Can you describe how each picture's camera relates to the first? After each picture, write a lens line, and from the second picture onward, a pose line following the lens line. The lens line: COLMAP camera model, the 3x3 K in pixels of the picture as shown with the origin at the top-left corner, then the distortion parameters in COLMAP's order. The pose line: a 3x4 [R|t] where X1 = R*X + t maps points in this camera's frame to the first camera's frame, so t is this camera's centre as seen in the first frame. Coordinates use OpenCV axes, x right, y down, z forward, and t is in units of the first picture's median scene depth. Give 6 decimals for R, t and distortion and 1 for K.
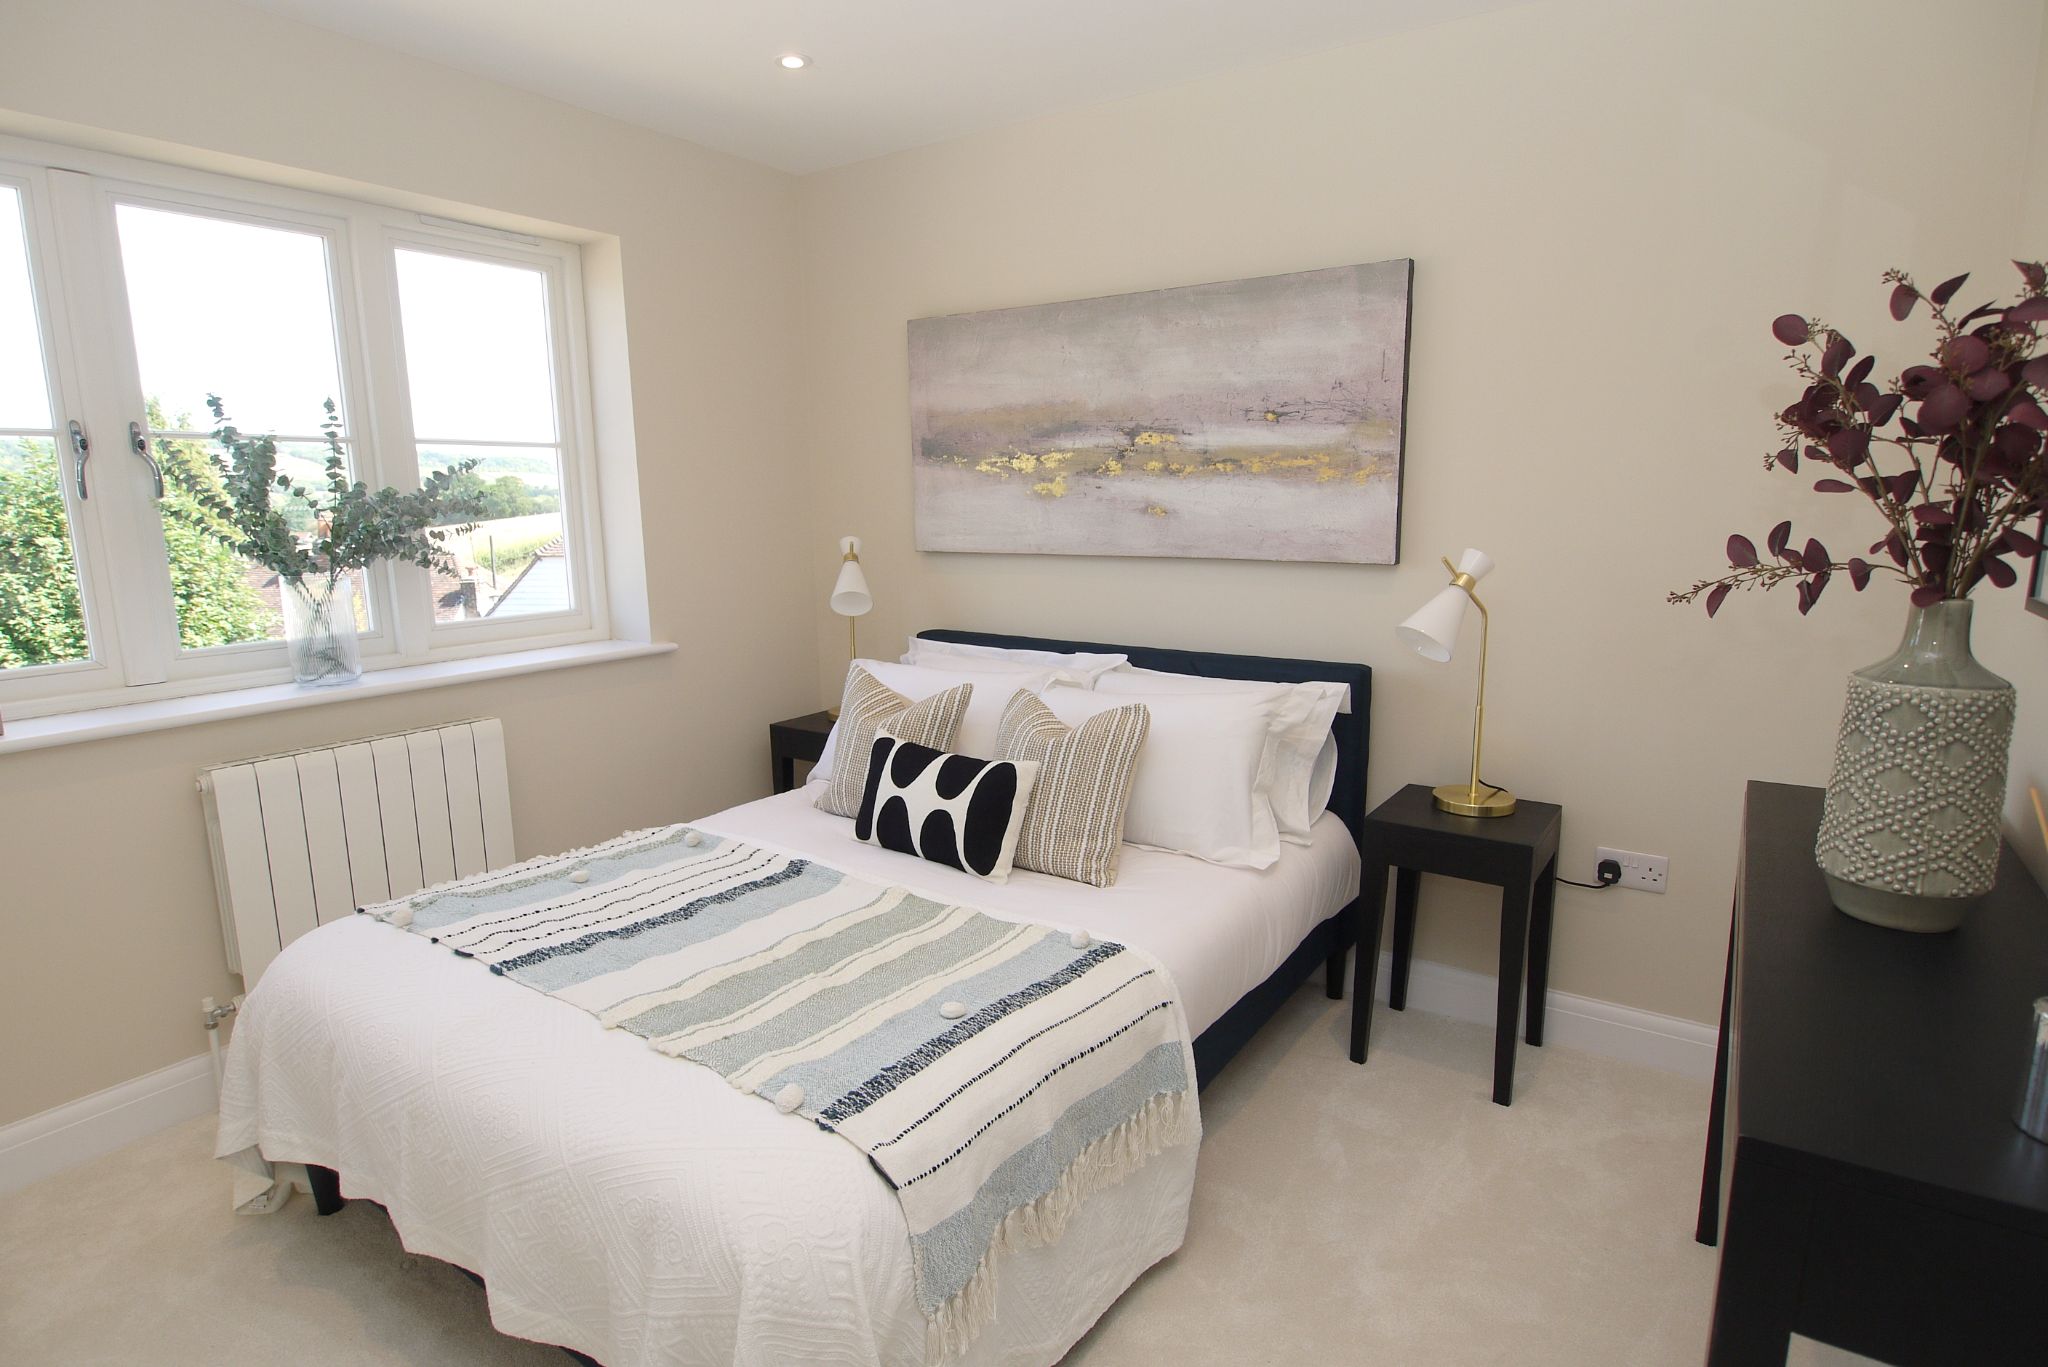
lens RADIAL K [[1068.4, 0, 1024.0], [0, 1068.4, 683.5], [0, 0, 1]] dist [-0.006698, -0.001062]
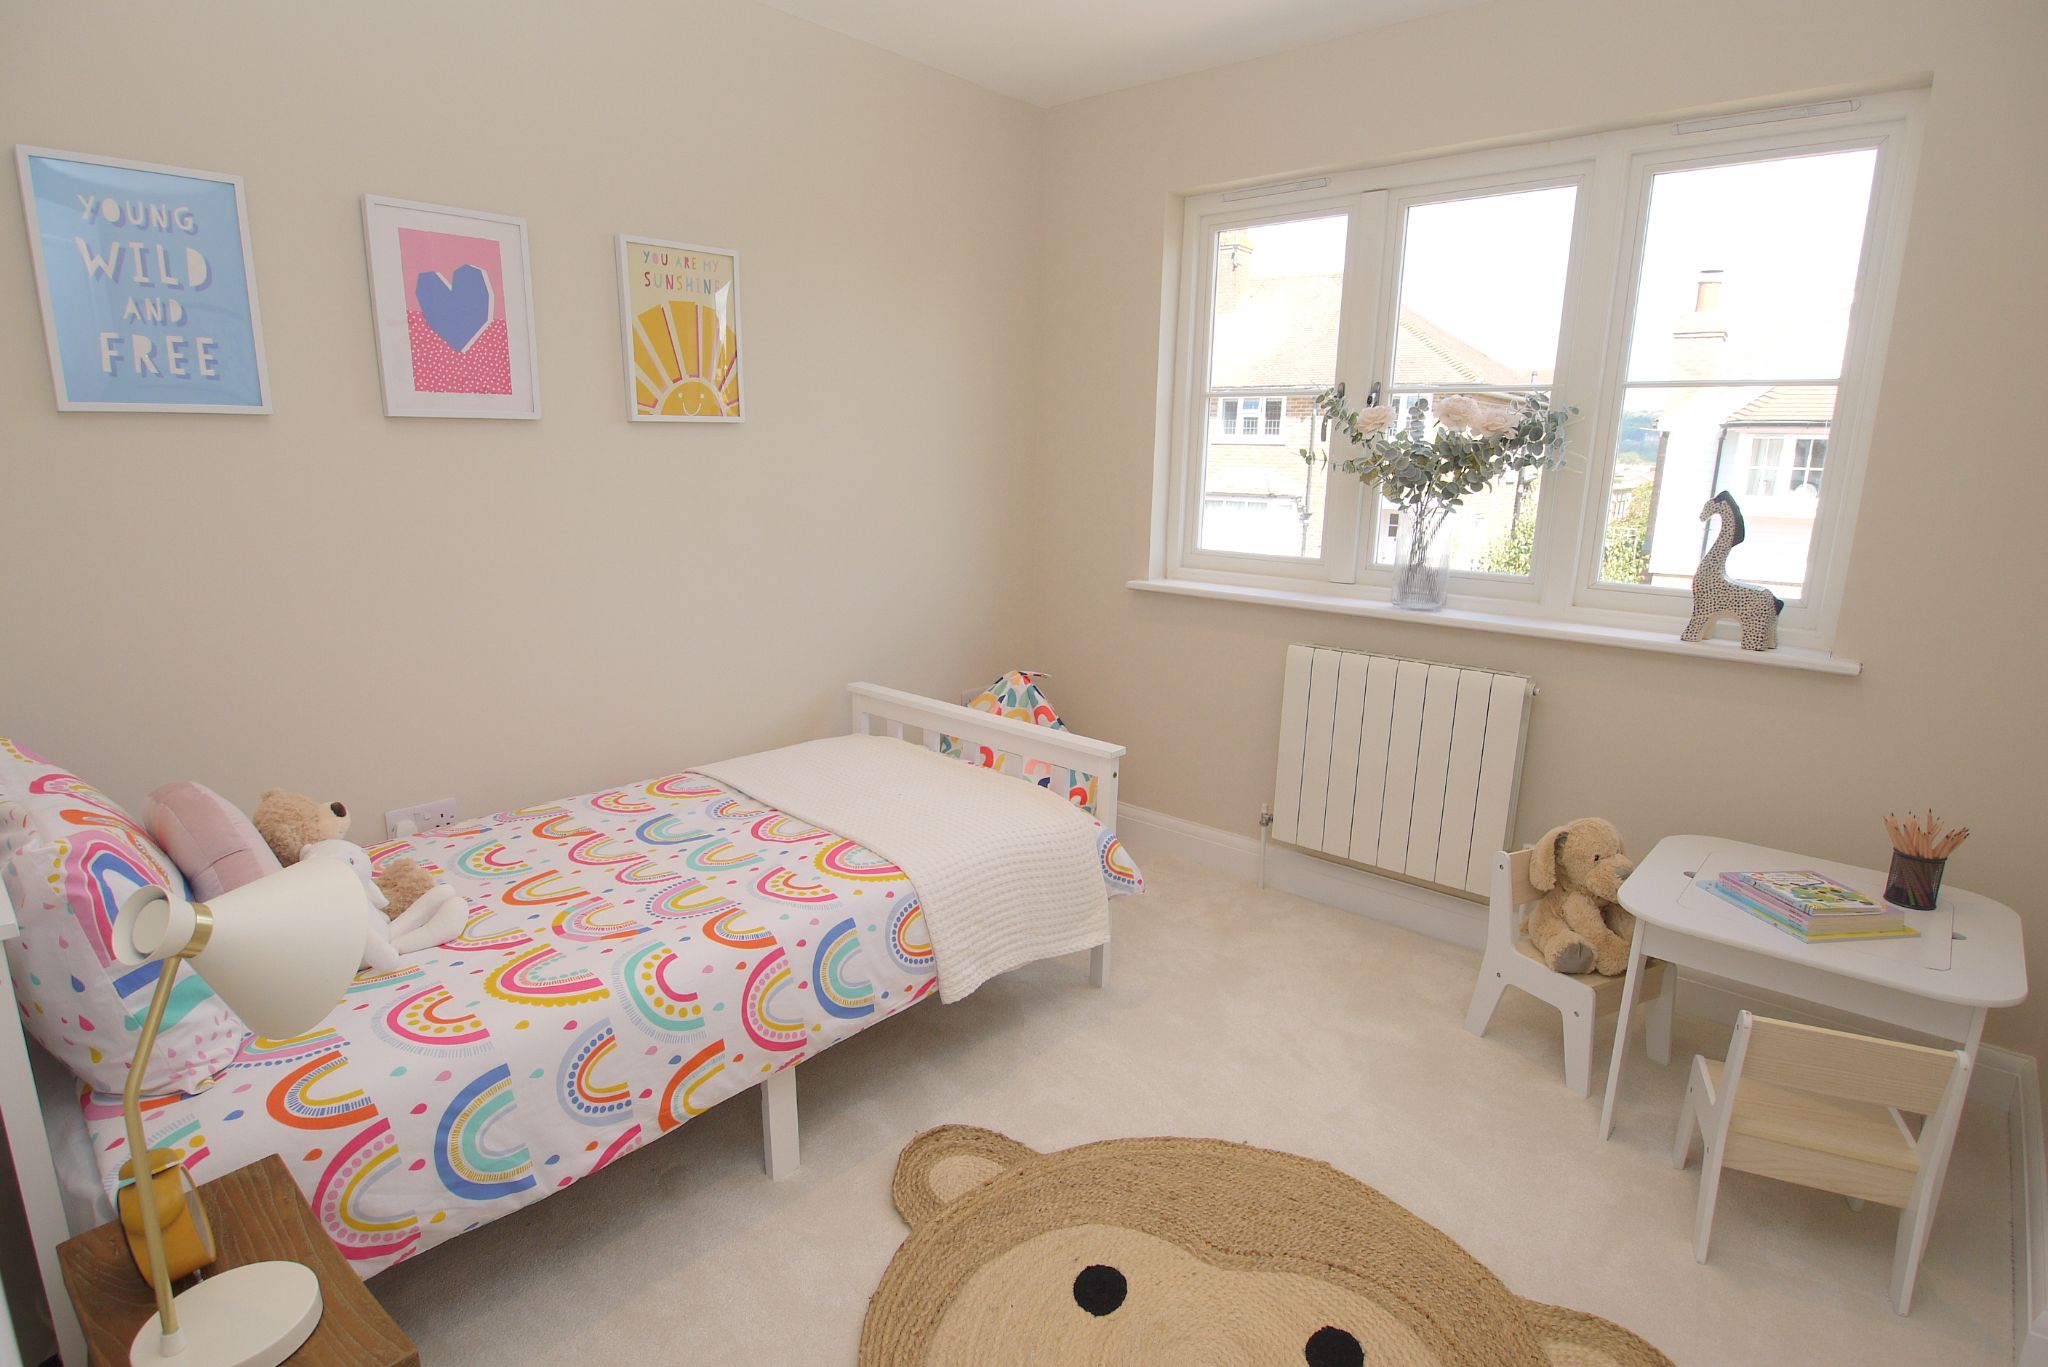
lens RADIAL K [[1068.4, 0, 1024.0], [0, 1068.4, 683.5], [0, 0, 1]] dist [-0.006698, -0.001062]
pose [[-0.094782, 0.235905, -0.967143, 0.506229], [-0.192674, 0.948799, 0.250313, -0.123782], [0.976675, 0.210068, -0.044476, 0.647173]]
